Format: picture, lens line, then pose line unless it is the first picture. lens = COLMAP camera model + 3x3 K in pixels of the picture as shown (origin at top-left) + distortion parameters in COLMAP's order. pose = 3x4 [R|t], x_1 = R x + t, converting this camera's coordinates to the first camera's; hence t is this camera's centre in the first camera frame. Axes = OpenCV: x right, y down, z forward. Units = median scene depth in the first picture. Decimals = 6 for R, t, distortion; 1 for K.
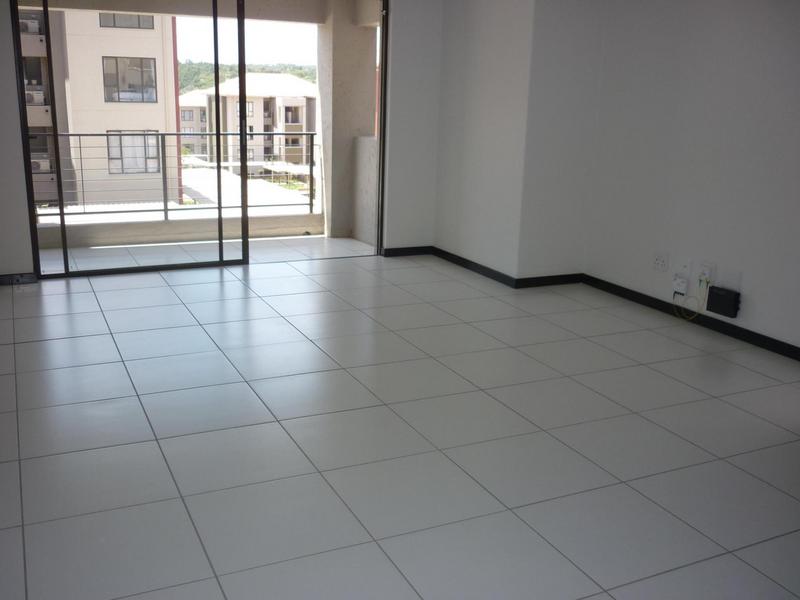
lens RADIAL K [[793.8, 0, 401.4], [0, 793.8, 295.5], [0, 0, 1]] dist [0.014894, 0.000000]
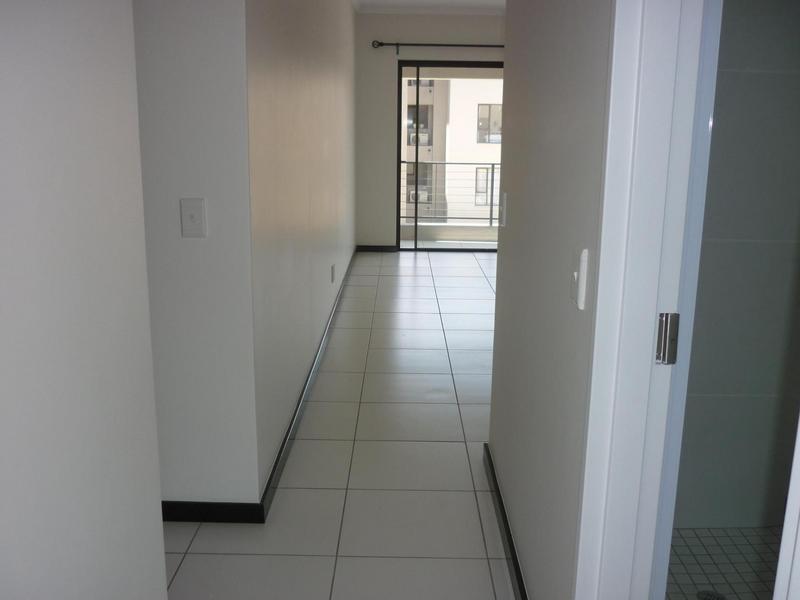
lens RADIAL K [[793.8, 0, 401.0], [0, 793.8, 301.8], [0, 0, 1]] dist [0.014894, 0.000000]
pose [[0.901703, 0.091372, -0.422591, 0.145921], [-0.109918, 0.993746, -0.019671, 0.076443], [0.418151, 0.064188, 0.906107, -0.268747]]
